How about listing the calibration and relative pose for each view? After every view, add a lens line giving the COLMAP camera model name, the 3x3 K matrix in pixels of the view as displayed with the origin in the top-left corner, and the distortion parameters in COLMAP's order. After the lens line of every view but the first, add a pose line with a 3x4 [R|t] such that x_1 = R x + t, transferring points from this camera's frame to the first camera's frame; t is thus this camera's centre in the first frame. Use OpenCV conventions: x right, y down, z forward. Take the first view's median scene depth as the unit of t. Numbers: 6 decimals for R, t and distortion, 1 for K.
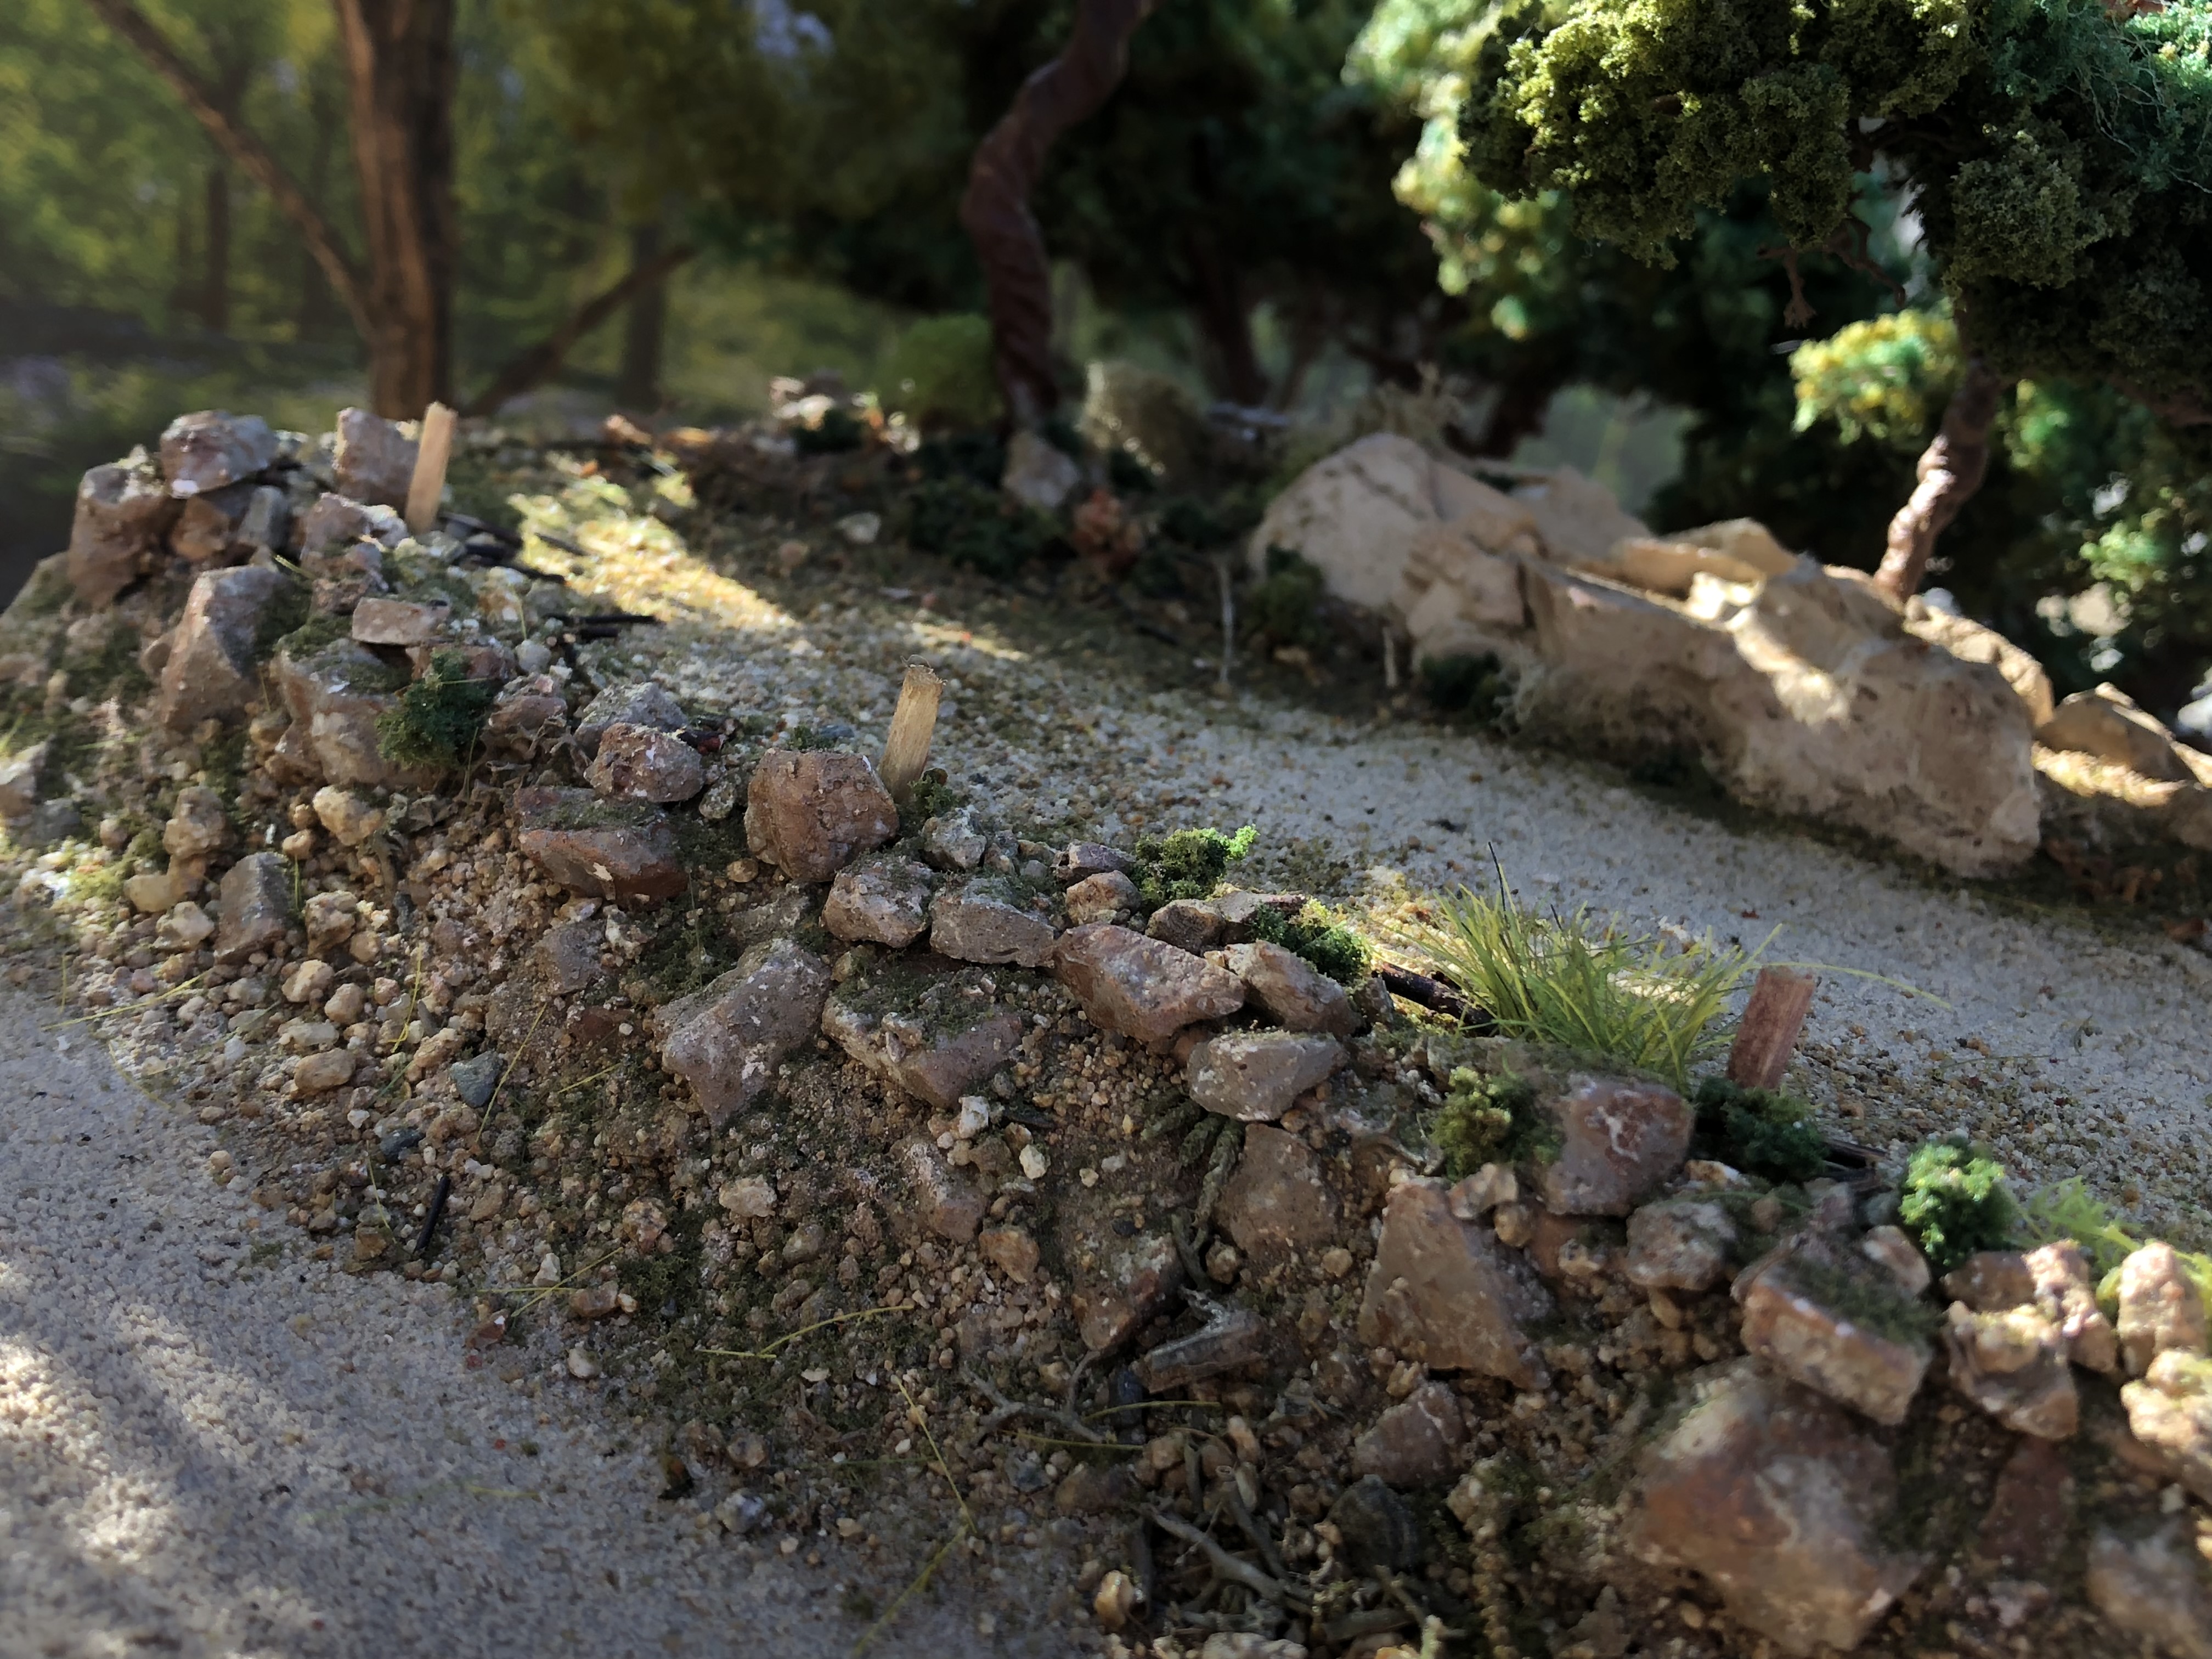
lens RADIAL K [[2363.0, 0, 1106.0], [0, 2363.0, 829.5], [0, 0, 1]] dist [0.165730, -0.614723]
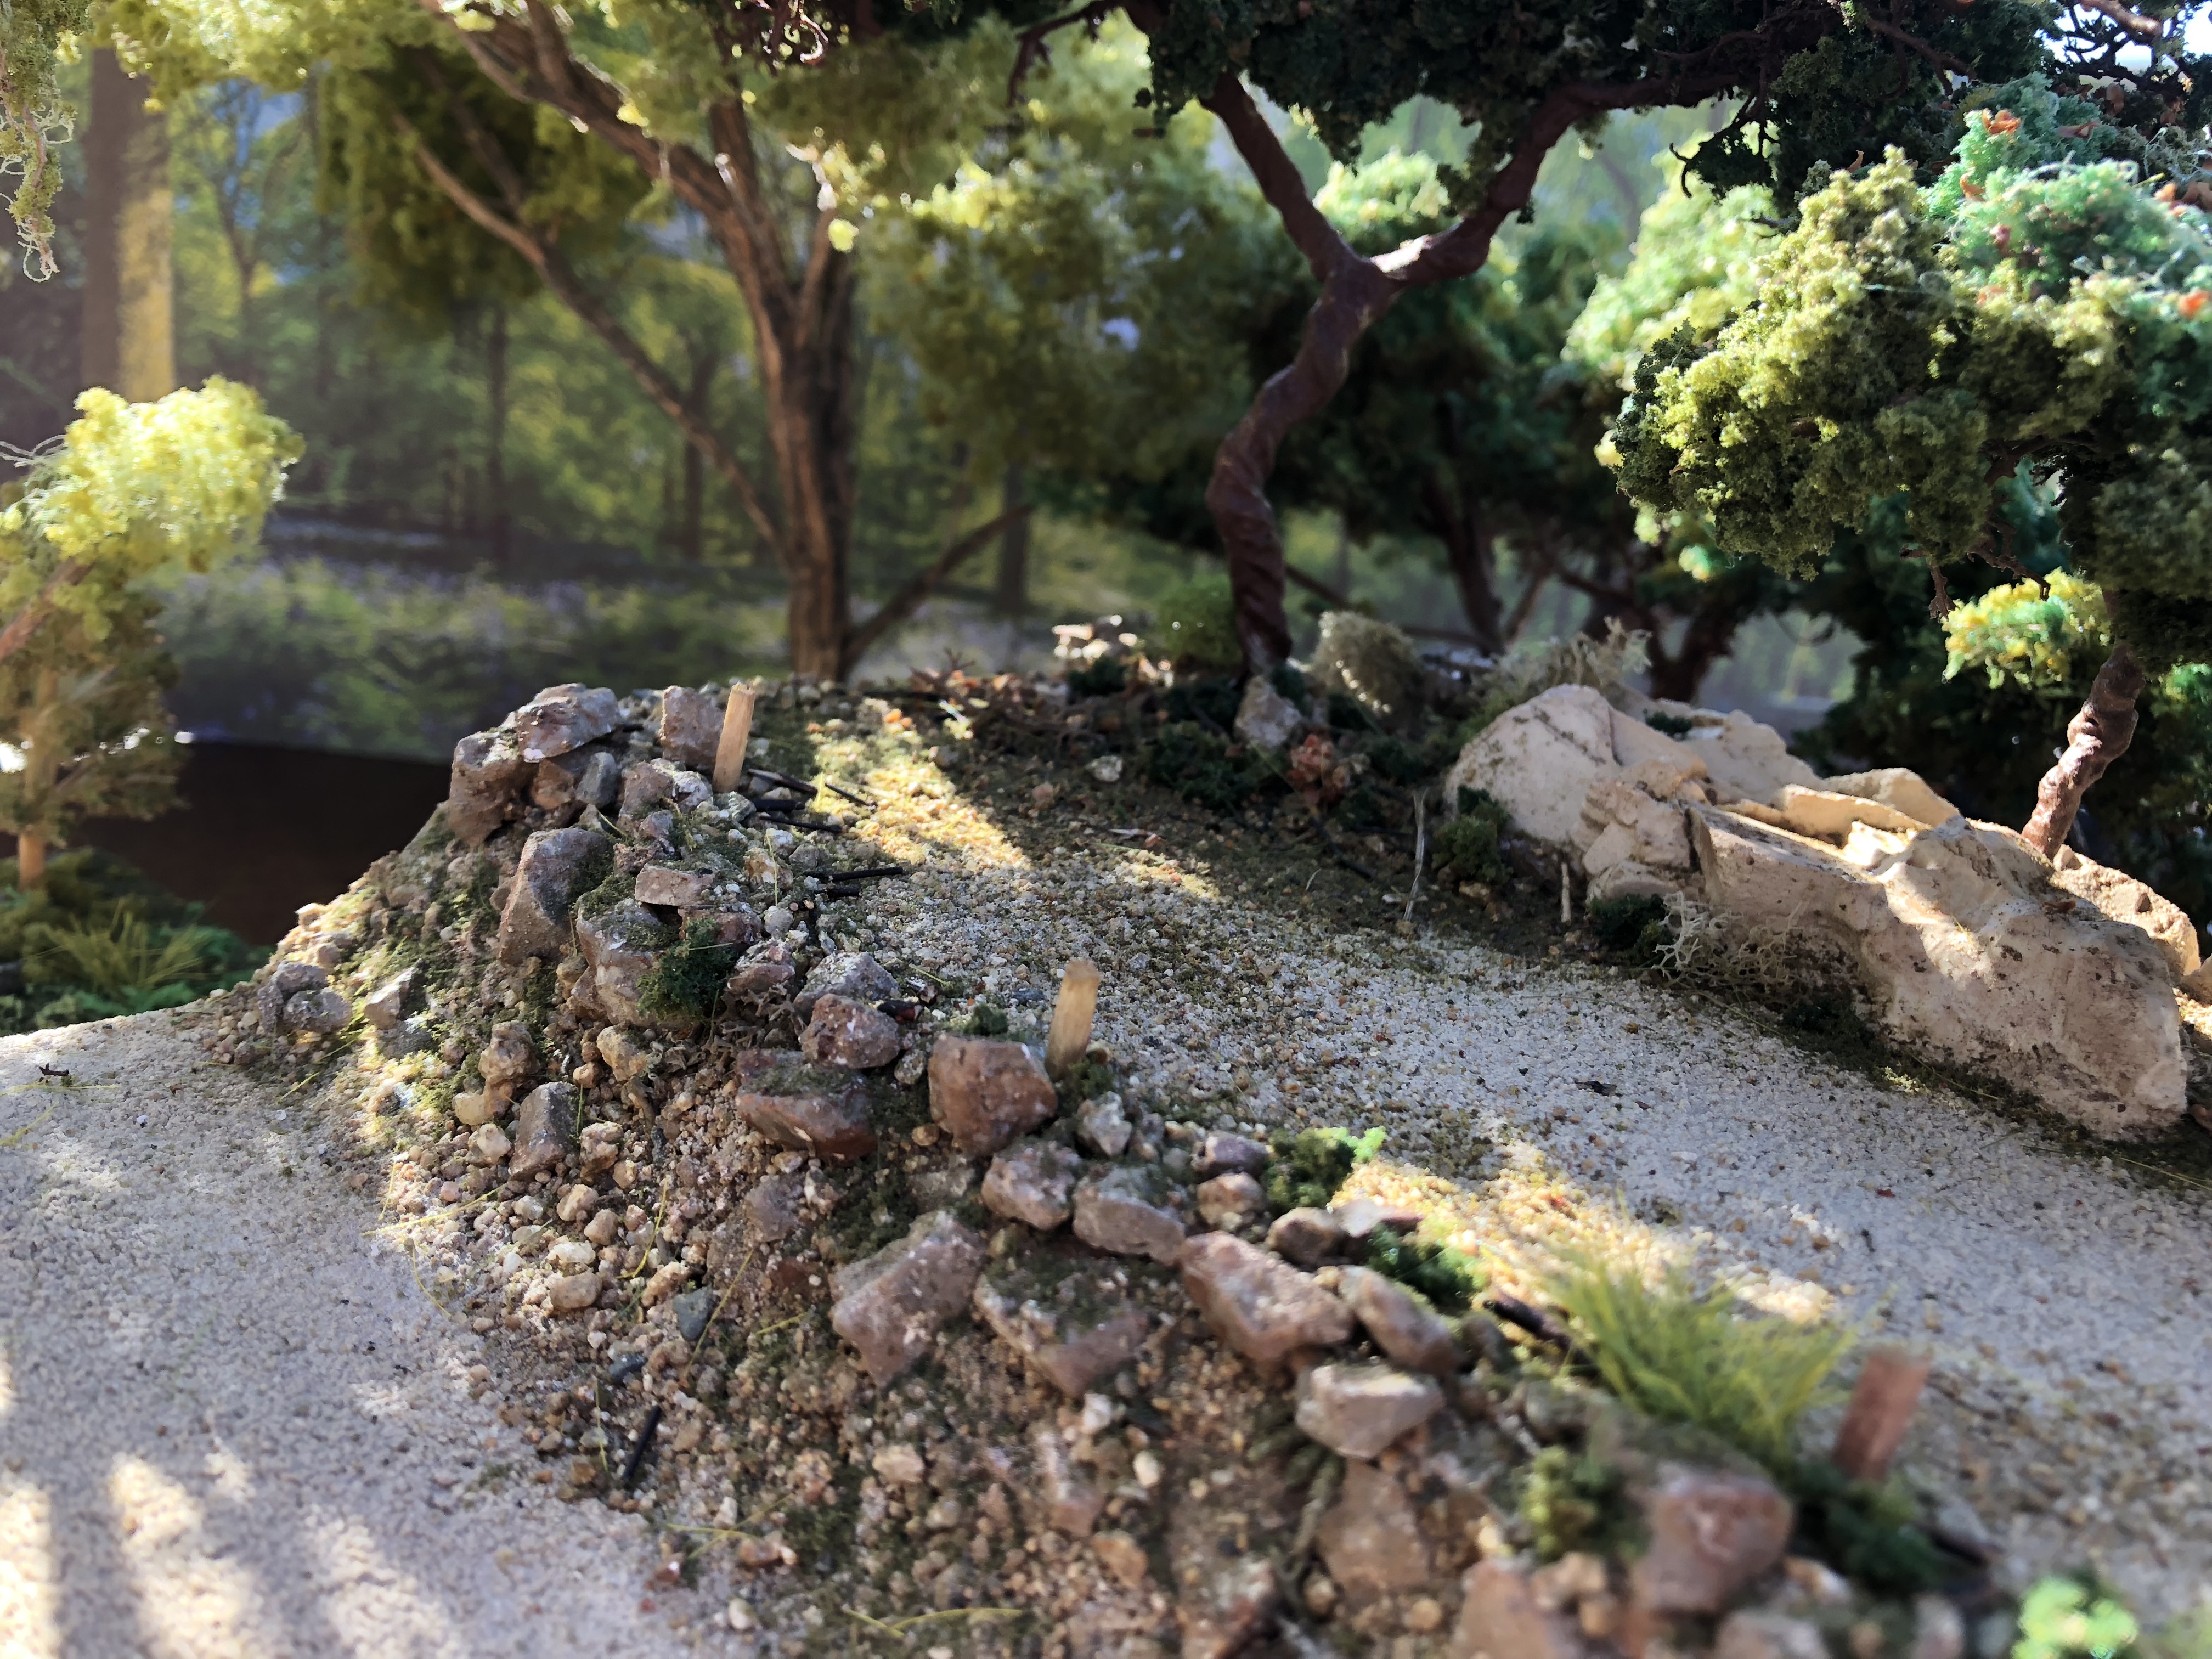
lens RADIAL K [[1819.3, 0, 1106.0], [0, 1819.3, 829.5], [0, 0, 1]] dist [-0.008342, -0.004107]
pose [[0.985676, 0.014263, -0.168044, 0.067520], [-0.020084, 0.999254, -0.032992, -0.094437], [0.167448, 0.035894, 0.985227, 0.161008]]
